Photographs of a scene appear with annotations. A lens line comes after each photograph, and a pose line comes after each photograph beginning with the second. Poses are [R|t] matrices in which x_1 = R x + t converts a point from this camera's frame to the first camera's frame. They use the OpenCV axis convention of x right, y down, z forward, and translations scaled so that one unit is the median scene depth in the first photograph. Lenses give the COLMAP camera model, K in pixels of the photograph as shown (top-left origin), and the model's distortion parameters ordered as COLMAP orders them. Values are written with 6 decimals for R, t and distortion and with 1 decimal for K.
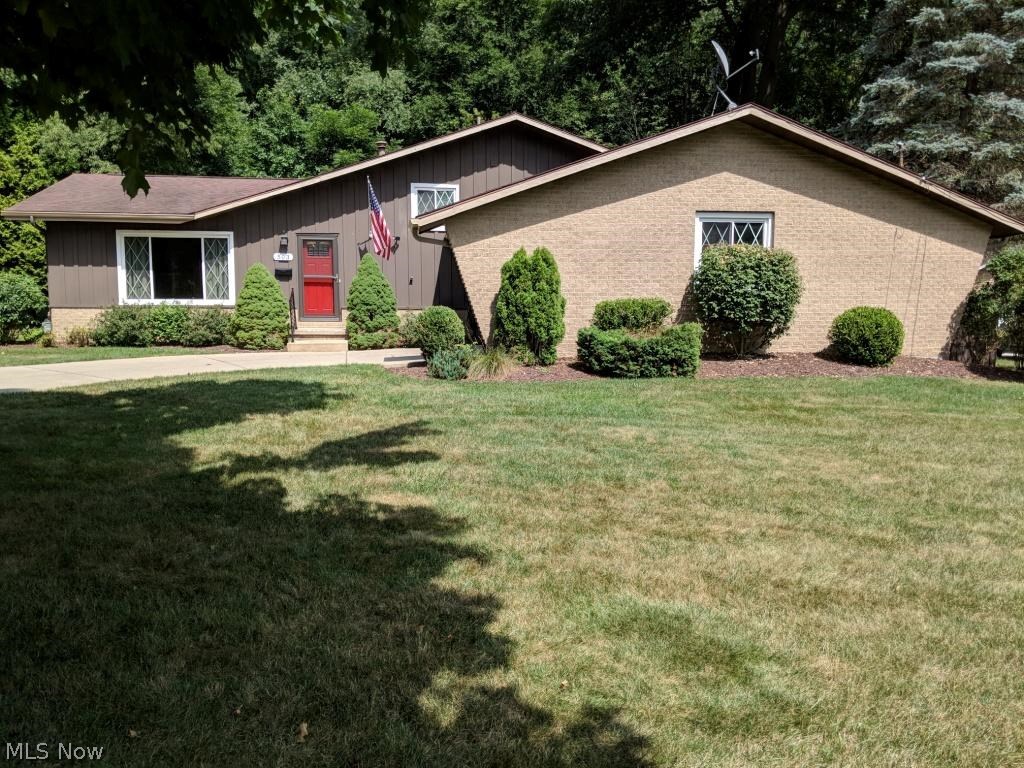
lens RADIAL K [[826.5, 0, 486.0], [0, 826.5, 398.2], [0, 0, 1]] dist [0.073101, -0.134142]
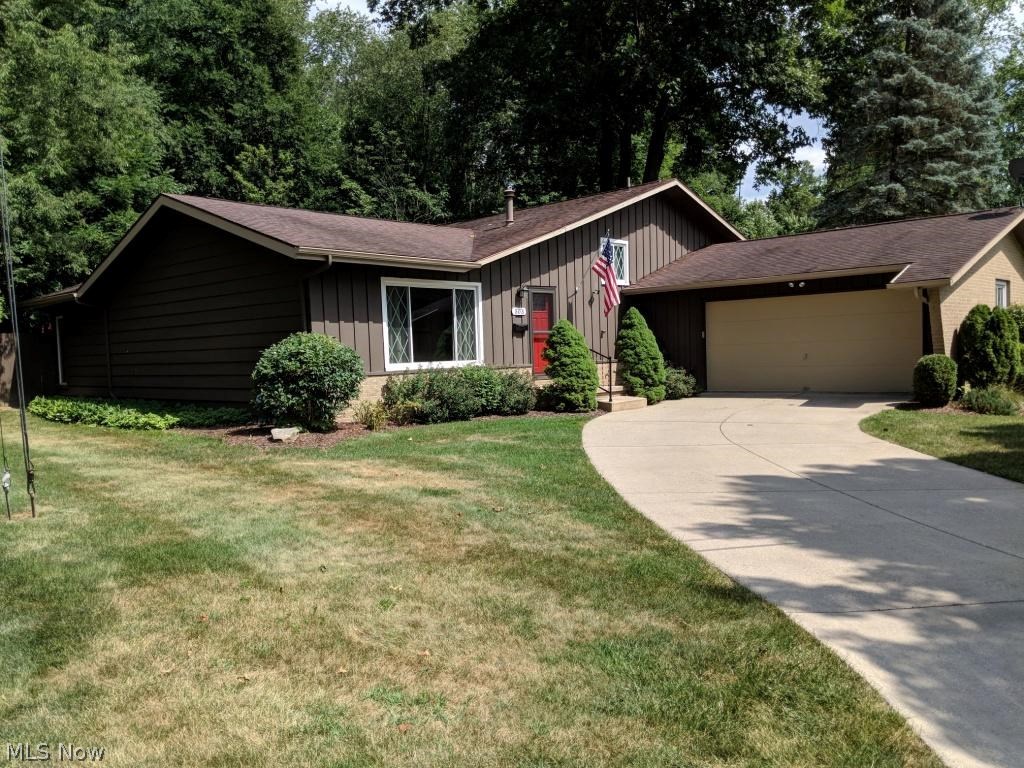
lens RADIAL K [[812.1, 0, 511.6], [0, 812.1, 409.7], [0, 0, 1]] dist [0.176256, -0.397539]
pose [[0.779349, -0.072233, 0.622412, -0.827383], [0.099919, 0.994949, -0.009645, -0.055956], [-0.618572, 0.069708, 0.782630, 0.321917]]
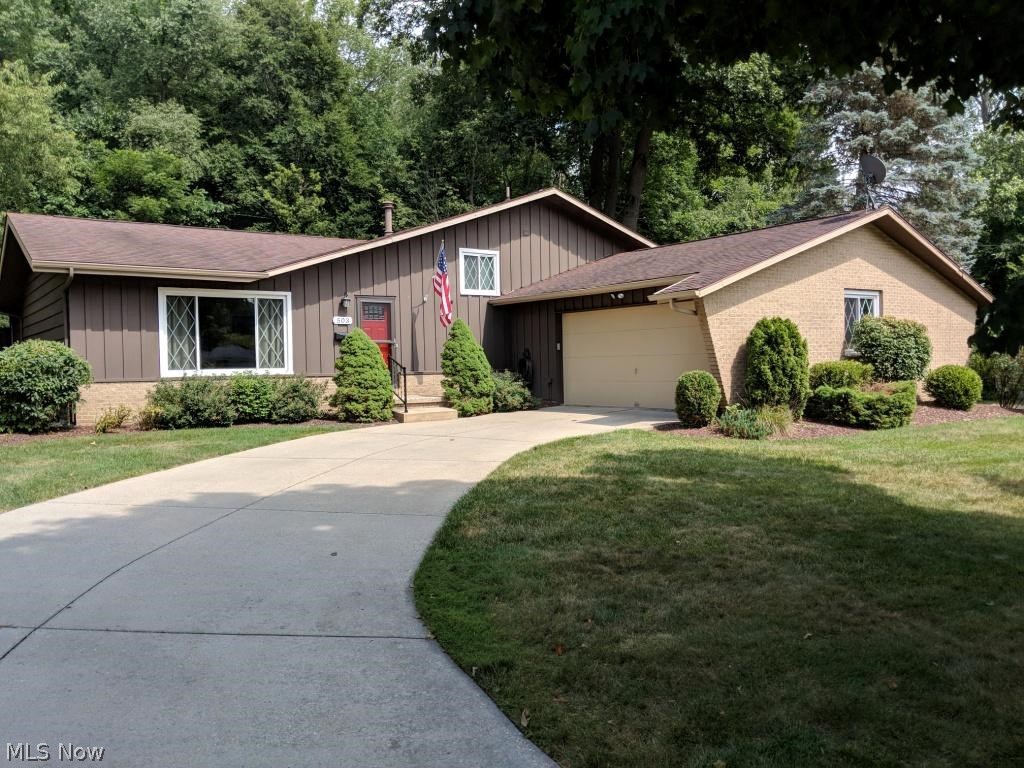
lens RADIAL K [[814.0, 0, 518.4], [0, 814.0, 380.6], [0, 0, 1]] dist [0.080058, -0.133979]
pose [[0.881953, -0.027468, 0.470536, -0.507894], [0.068692, 0.995132, -0.070662, -0.027715], [-0.466305, 0.094643, 0.879547, 0.127563]]
